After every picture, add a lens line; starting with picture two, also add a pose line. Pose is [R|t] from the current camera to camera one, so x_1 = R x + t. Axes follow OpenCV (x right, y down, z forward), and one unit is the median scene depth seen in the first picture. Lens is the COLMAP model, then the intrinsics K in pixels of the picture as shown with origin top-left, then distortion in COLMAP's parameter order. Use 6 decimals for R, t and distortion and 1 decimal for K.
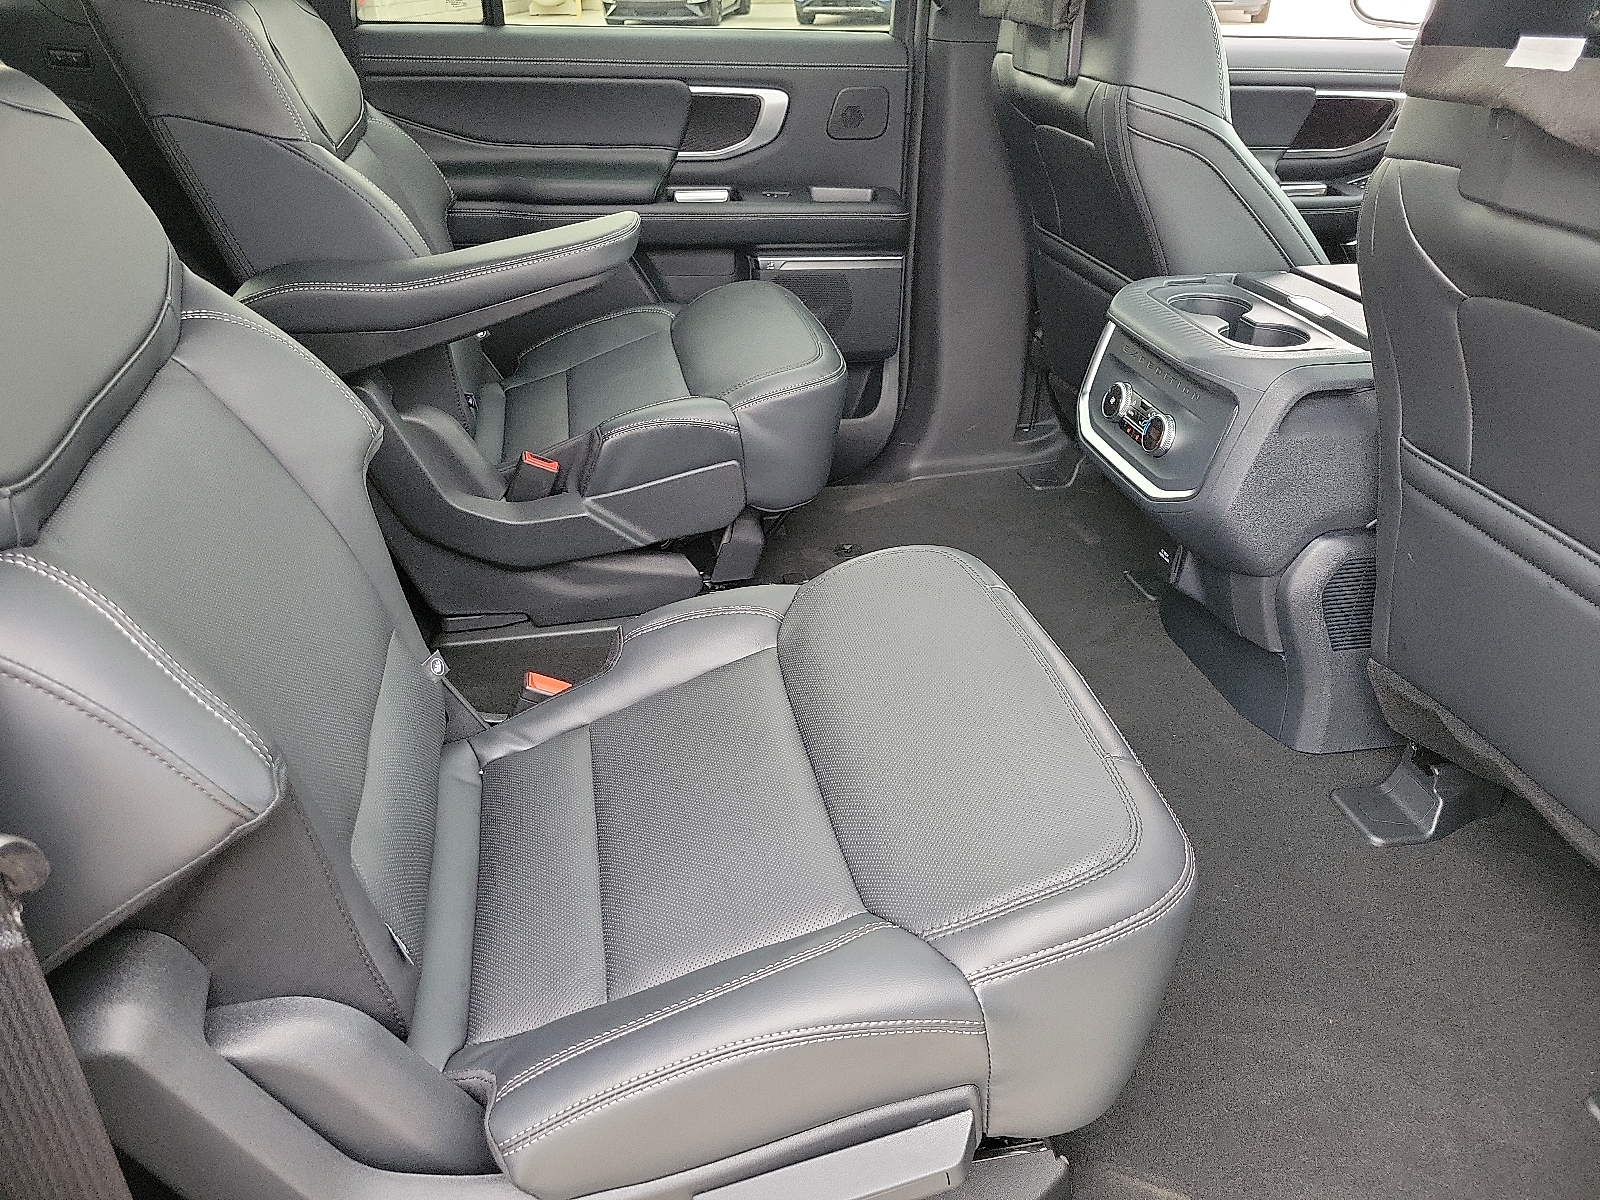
lens RADIAL K [[1260.1, 0, 772.3], [0, 1260.1, 601.3], [0, 0, 1]] dist [0.013243, -0.005663]
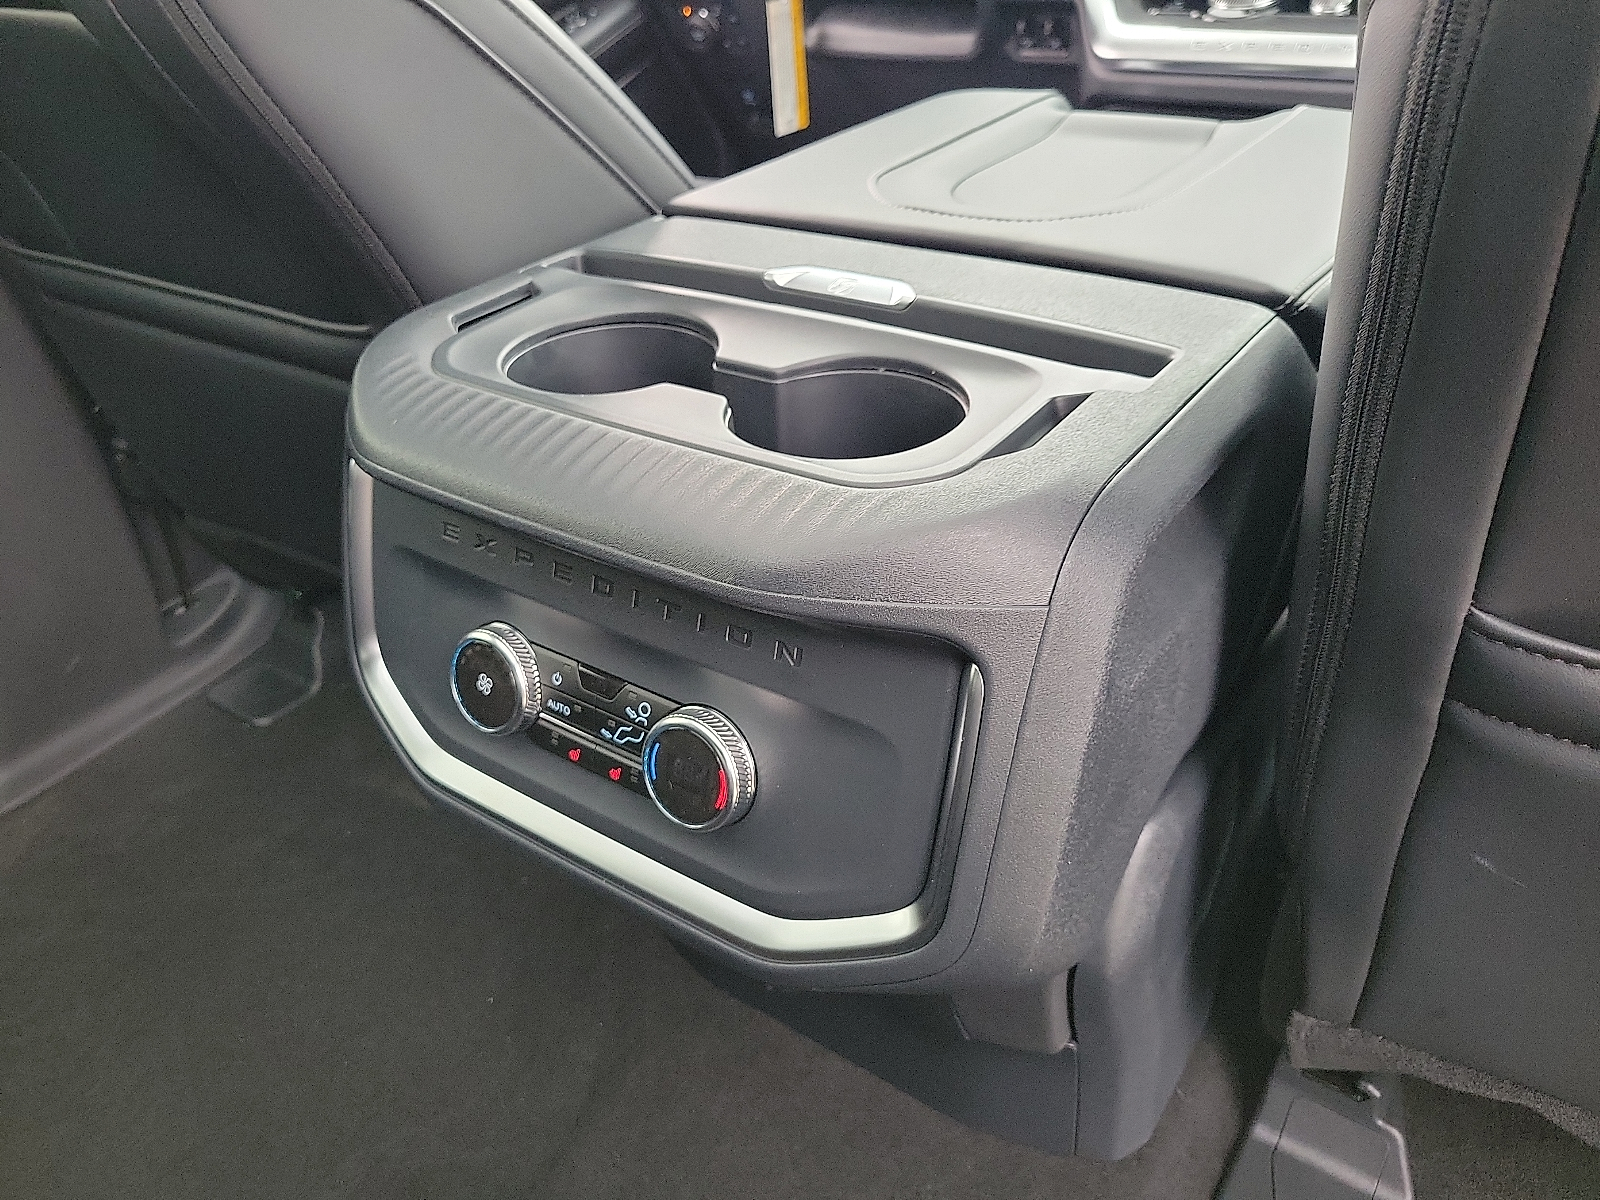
lens RADIAL K [[1260.1, 0, 772.3], [0, 1260.1, 601.3], [0, 0, 1]] dist [0.013243, -0.005663]
pose [[0.724376, -0.418500, 0.547848, 0.140843], [0.391465, 0.903818, 0.172822, -0.204859], [-0.567481, 0.089275, 0.818533, 0.646623]]
